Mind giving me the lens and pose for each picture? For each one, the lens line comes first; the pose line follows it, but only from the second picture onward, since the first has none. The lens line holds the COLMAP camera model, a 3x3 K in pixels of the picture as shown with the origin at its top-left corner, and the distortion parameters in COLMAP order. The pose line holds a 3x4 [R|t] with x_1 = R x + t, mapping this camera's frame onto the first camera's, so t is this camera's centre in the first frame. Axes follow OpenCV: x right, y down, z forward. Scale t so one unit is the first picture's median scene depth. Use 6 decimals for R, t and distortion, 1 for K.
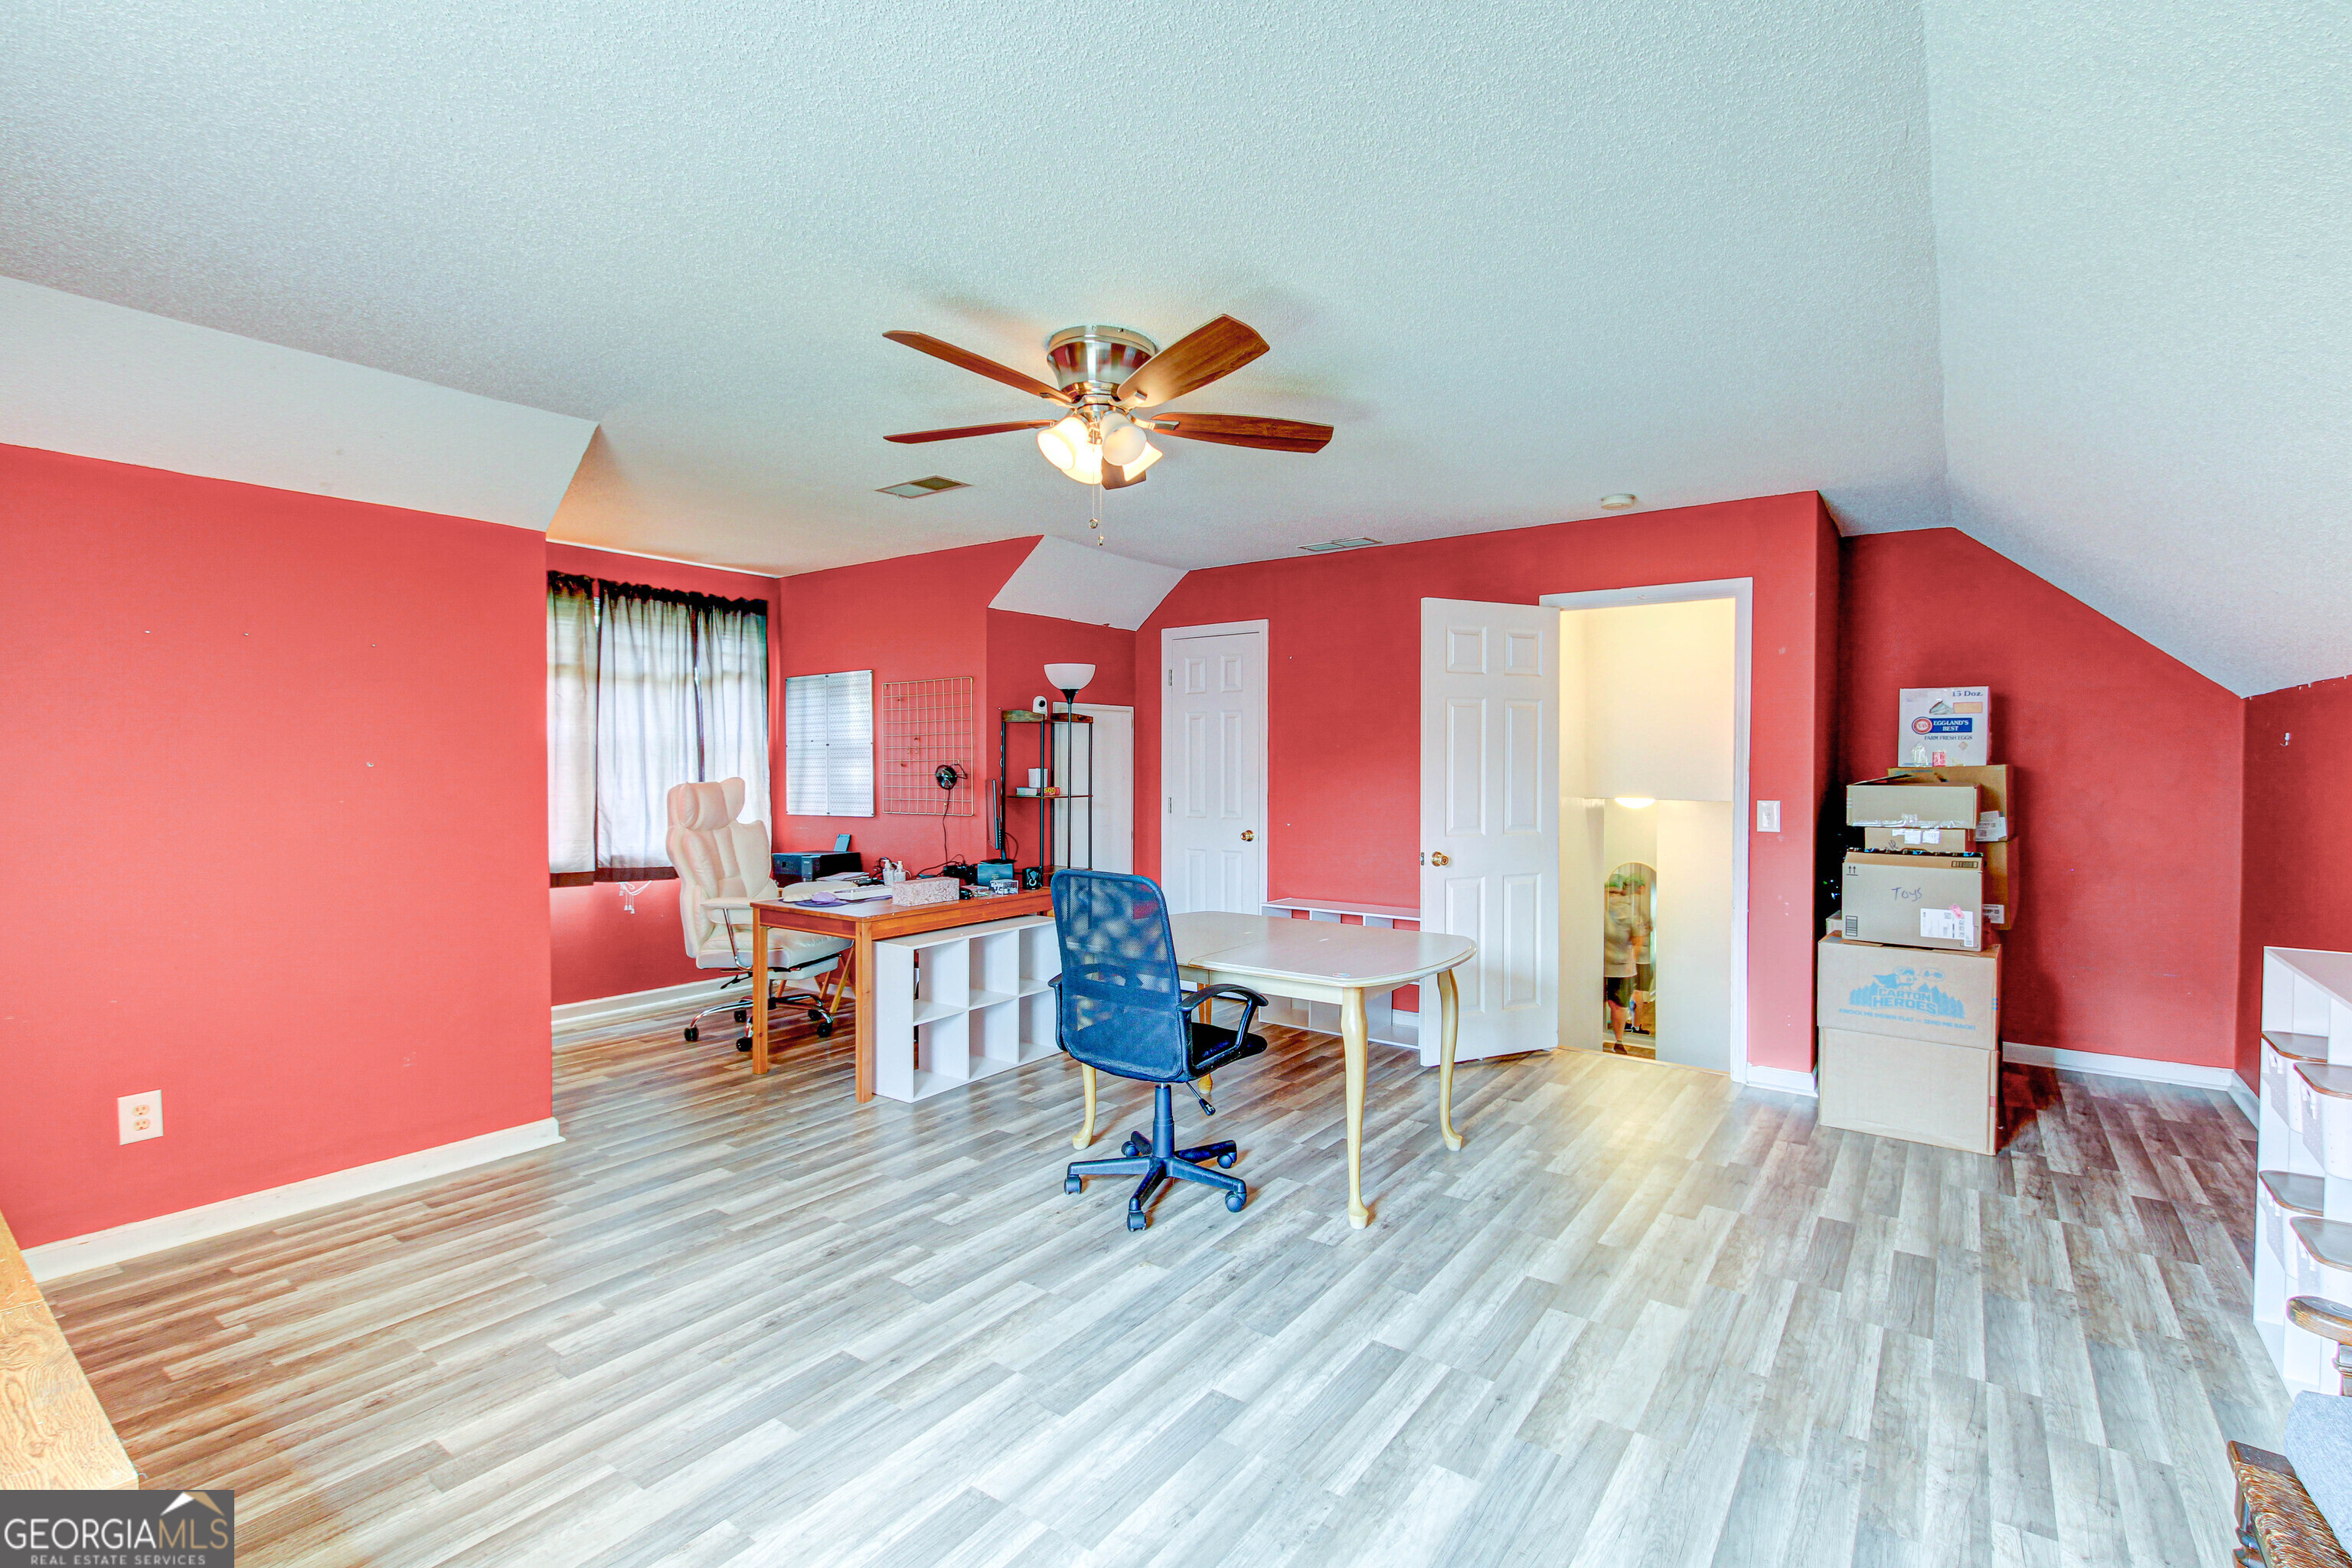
lens RADIAL K [[1084.5, 0, 1170.6], [0, 1084.5, 774.7], [0, 0, 1]] dist [0.014893, -0.008679]
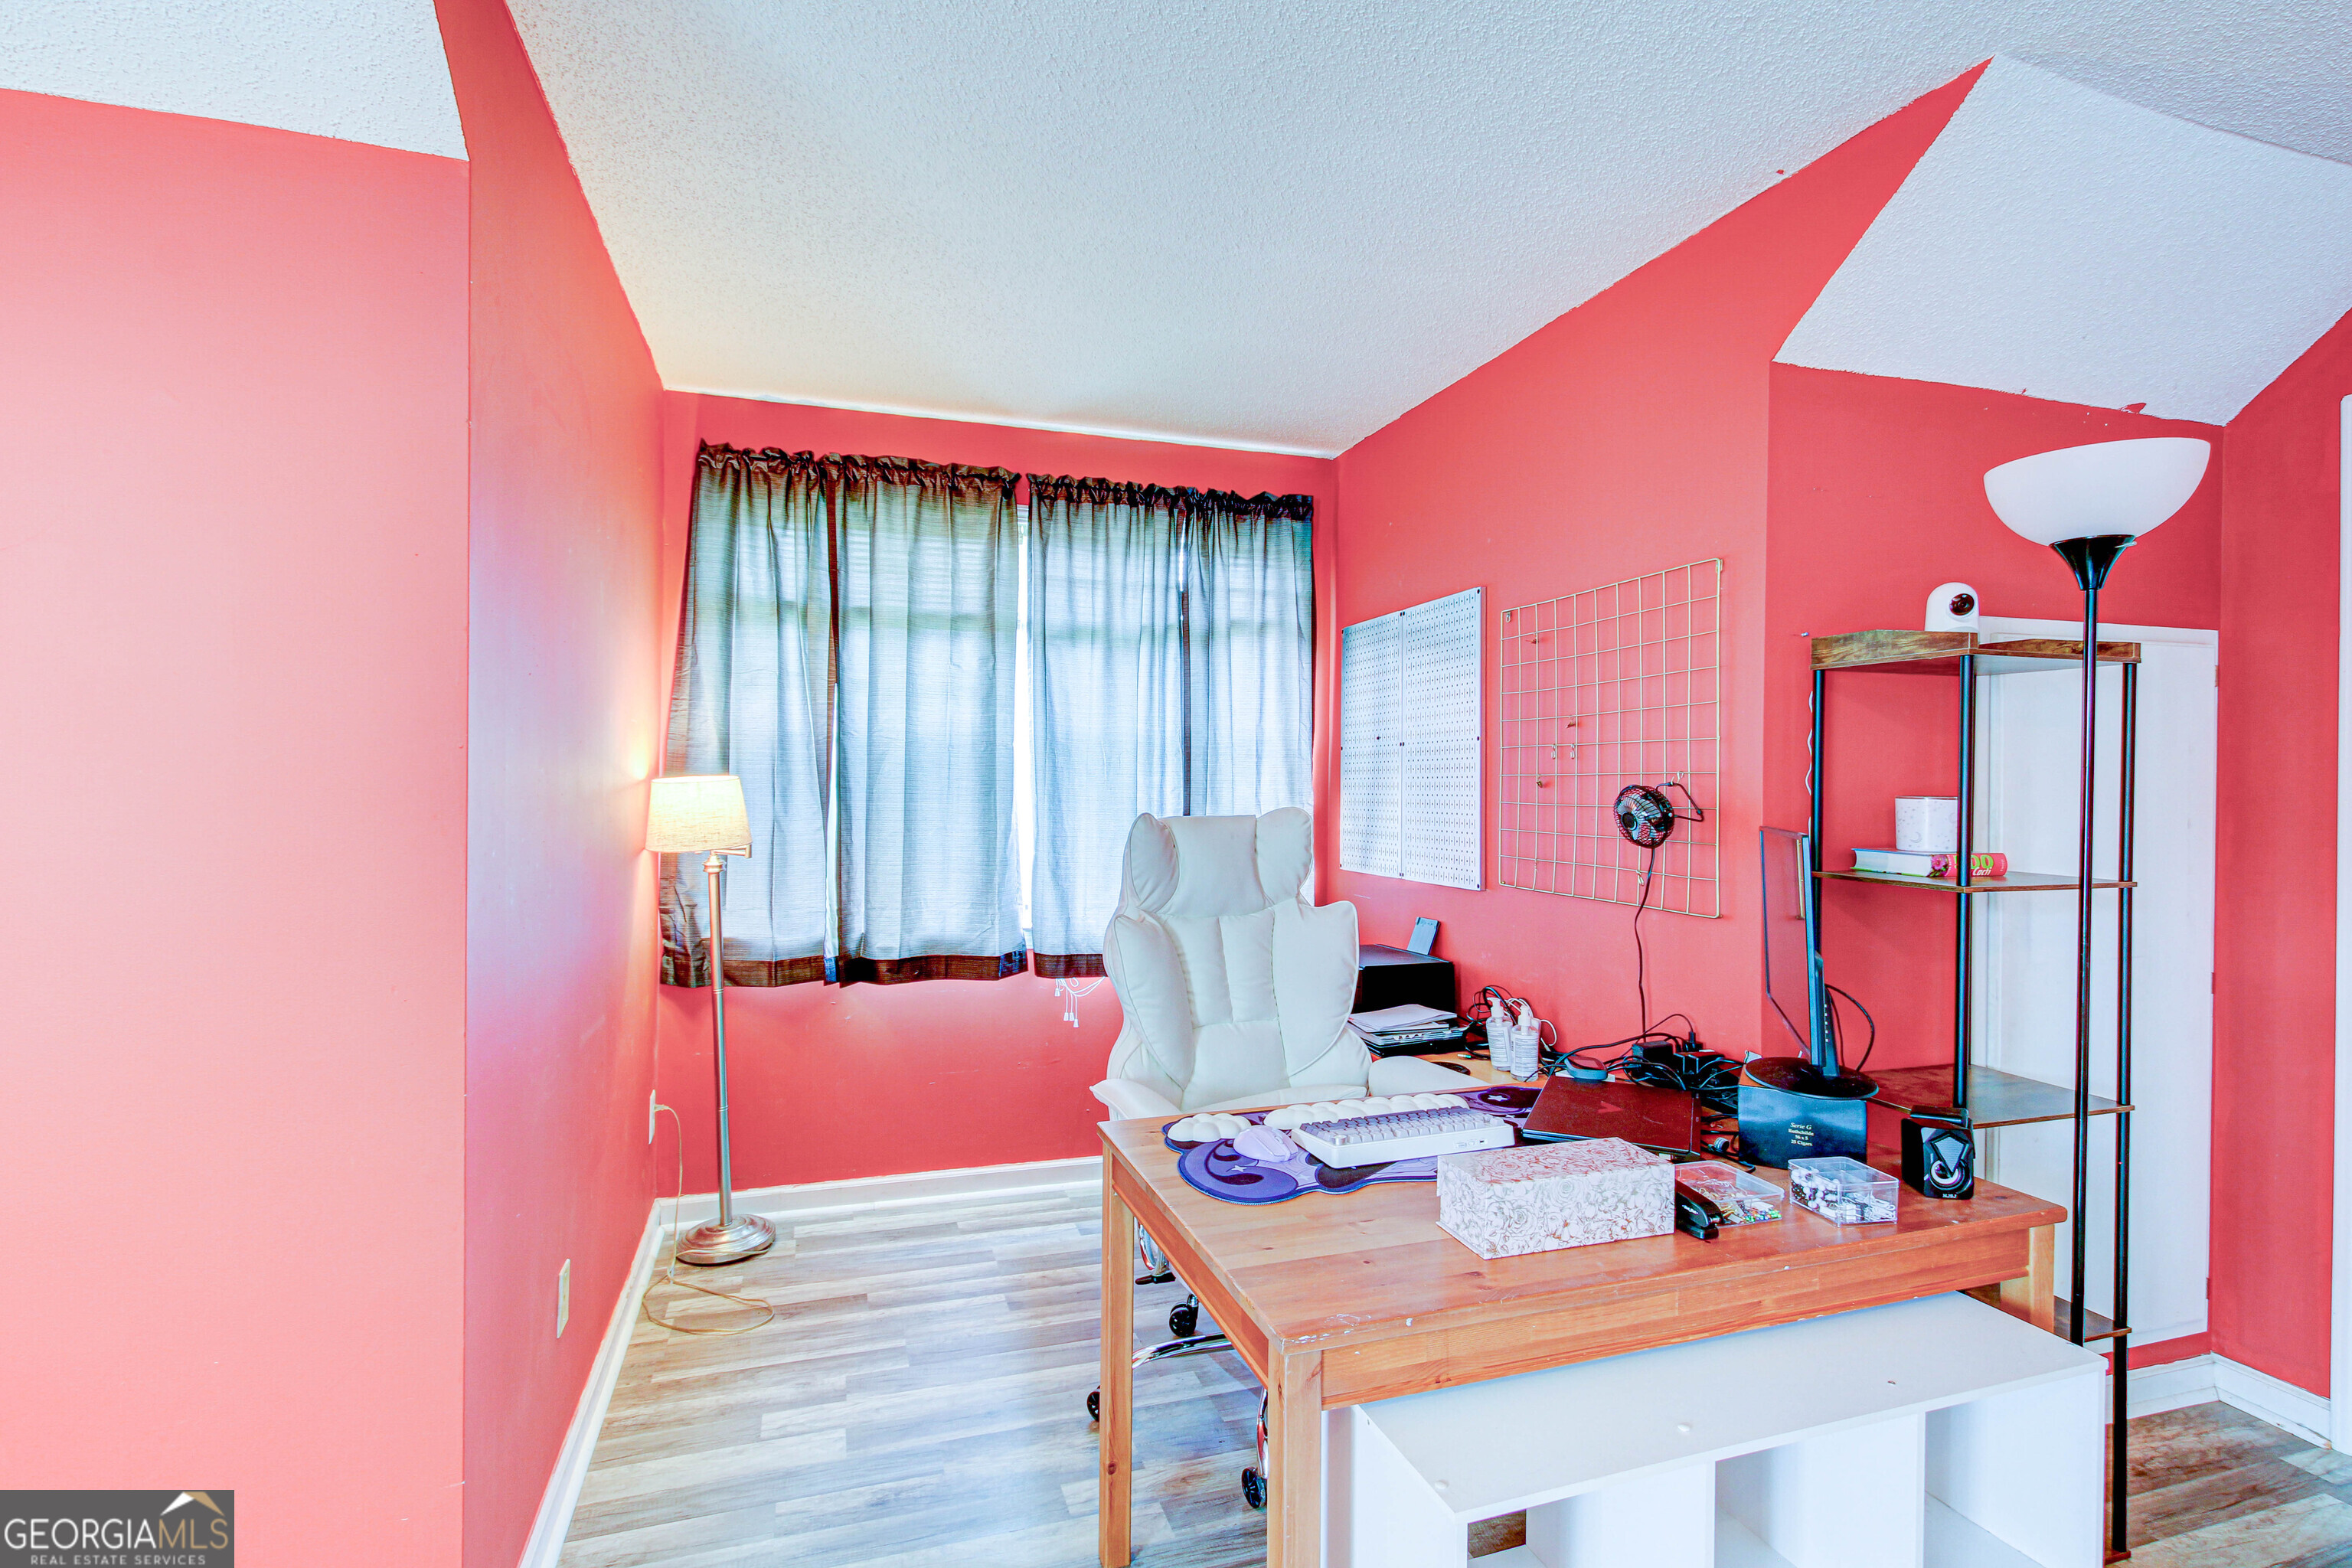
lens RADIAL K [[963.7, 0, 1167.0], [0, 963.7, 775.9], [0, 0, 1]] dist [-0.006718, -0.000213]
pose [[0.779067, 0.004416, -0.626926, -0.206161], [-0.013360, 0.999865, -0.009559, -0.011179], [0.626799, 0.015822, 0.779021, 1.039380]]
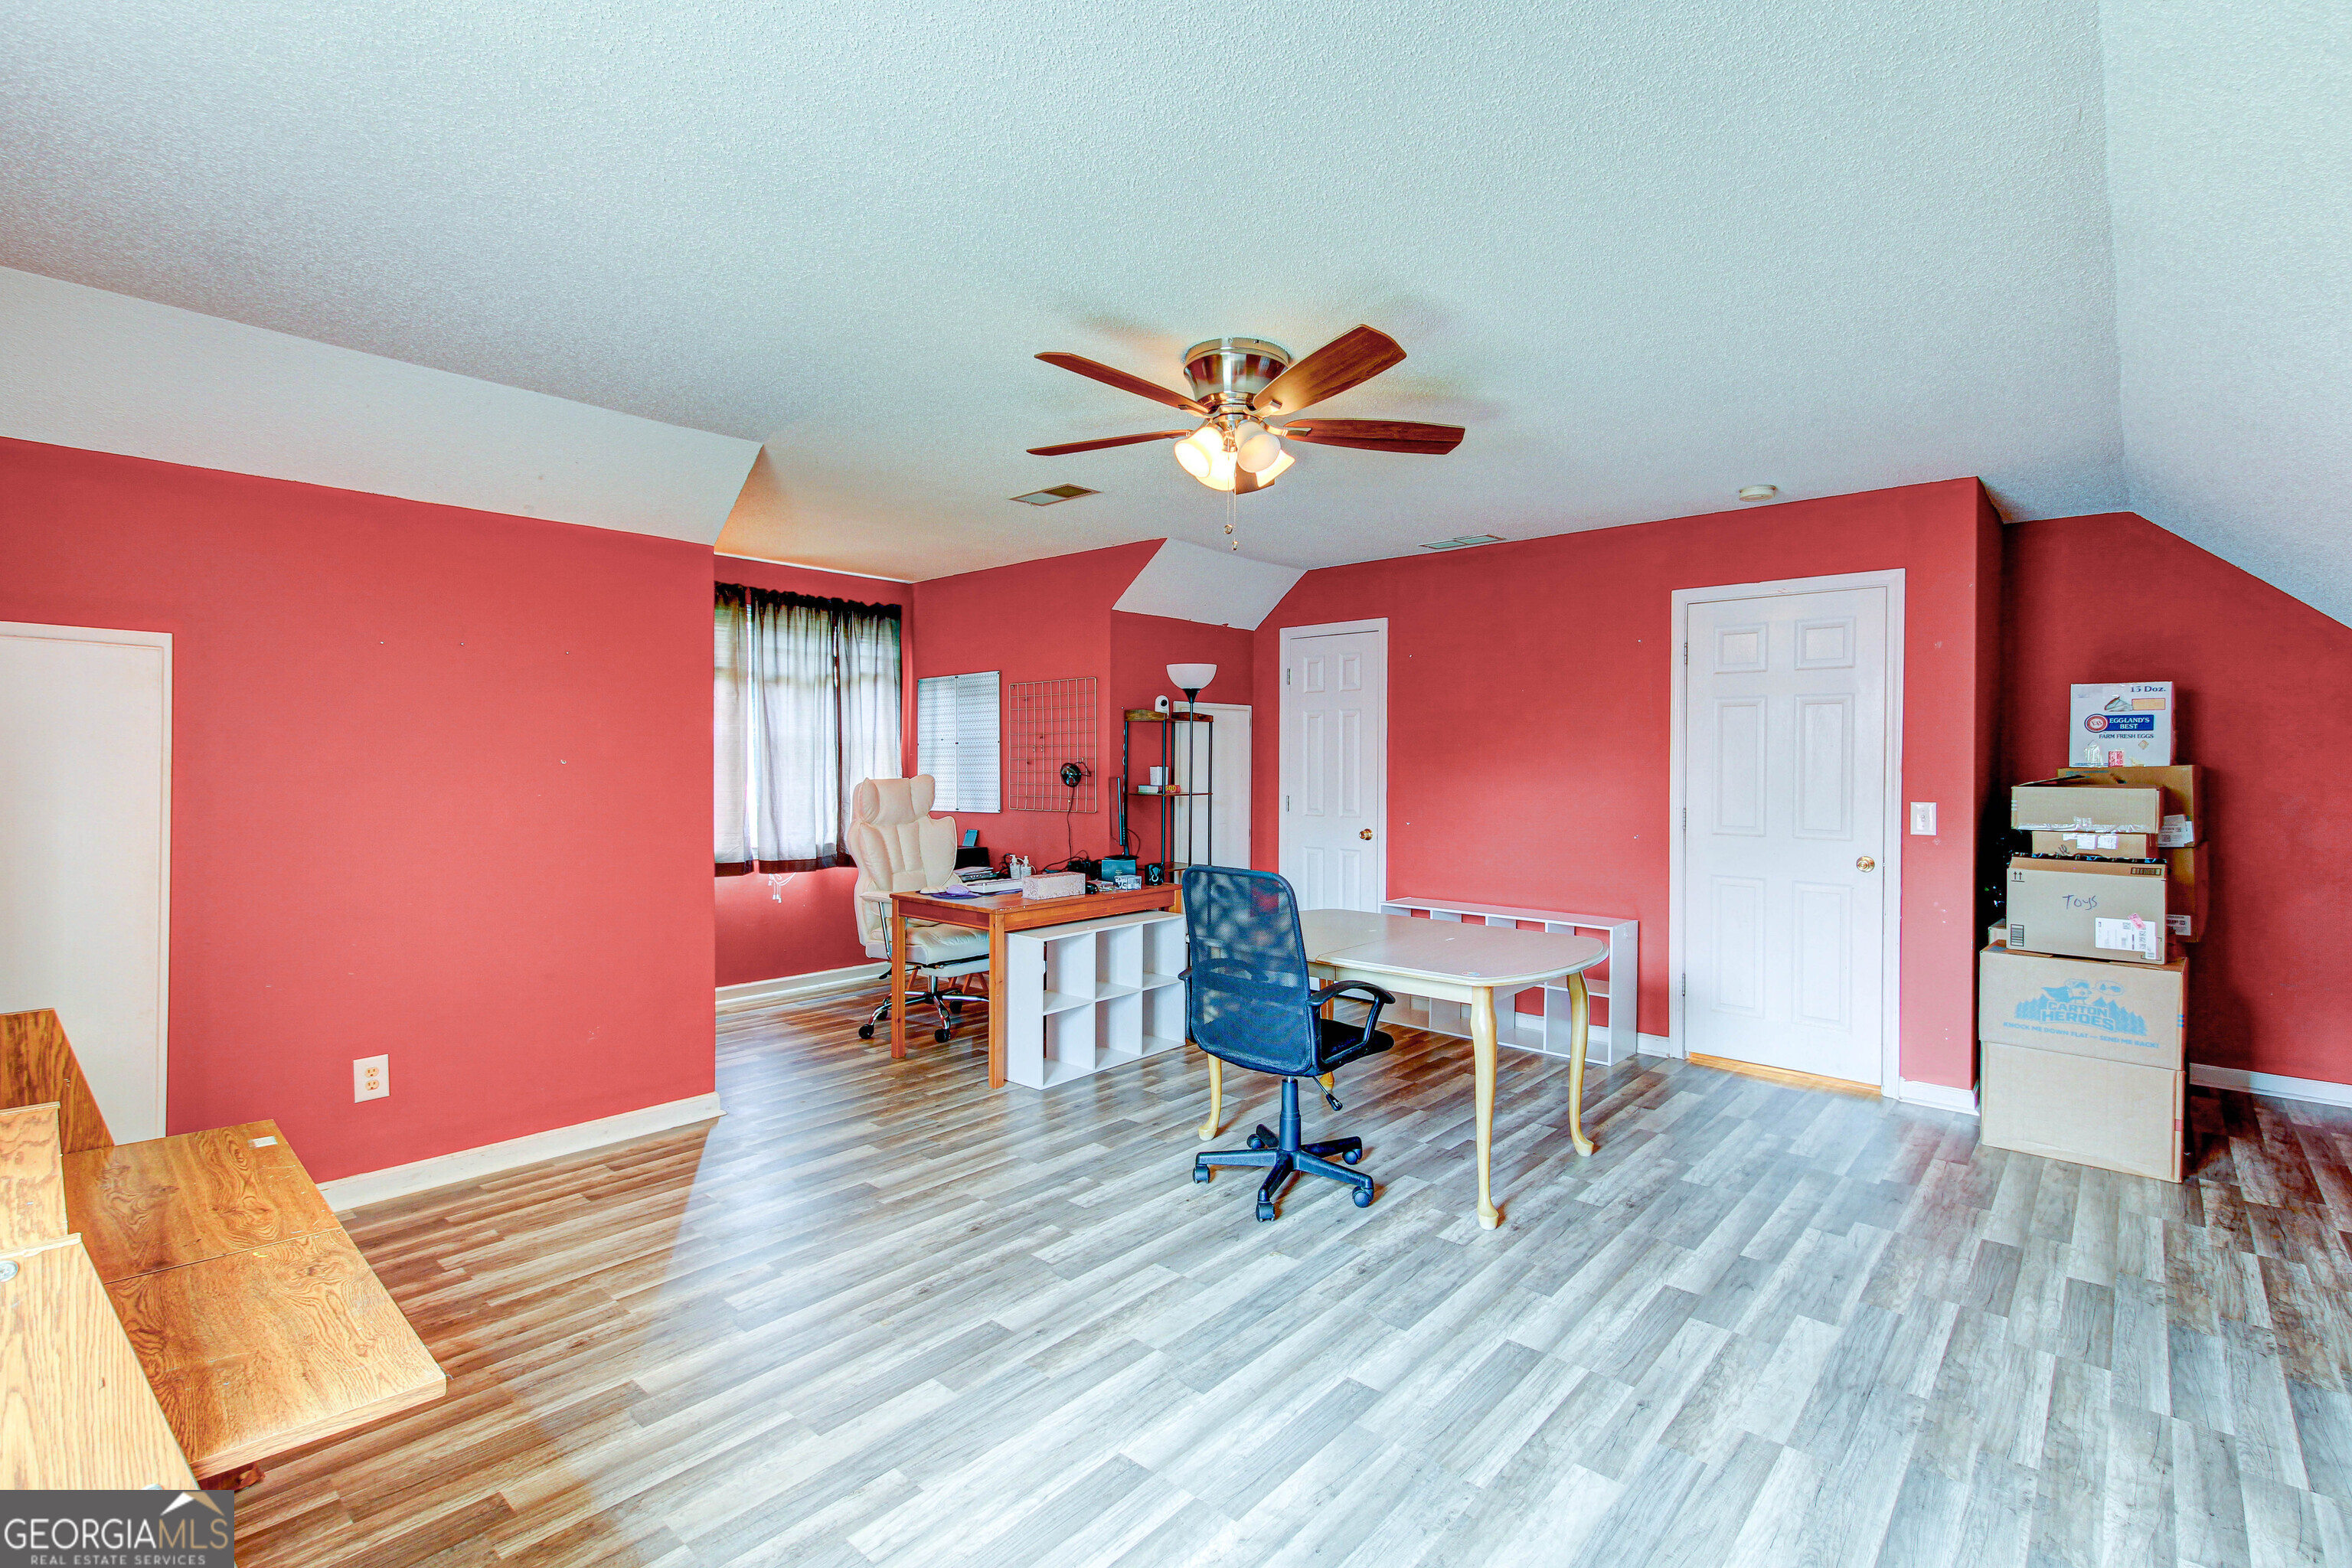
lens RADIAL K [[1084.5, 0, 1170.1], [0, 1084.5, 765.0], [0, 0, 1]] dist [0.014893, -0.008679]
pose [[0.995102, 0.002431, -0.098819, -0.019193], [-0.003128, 0.999971, -0.006893, -0.000450], [0.098799, 0.007169, 0.995082, -0.023609]]
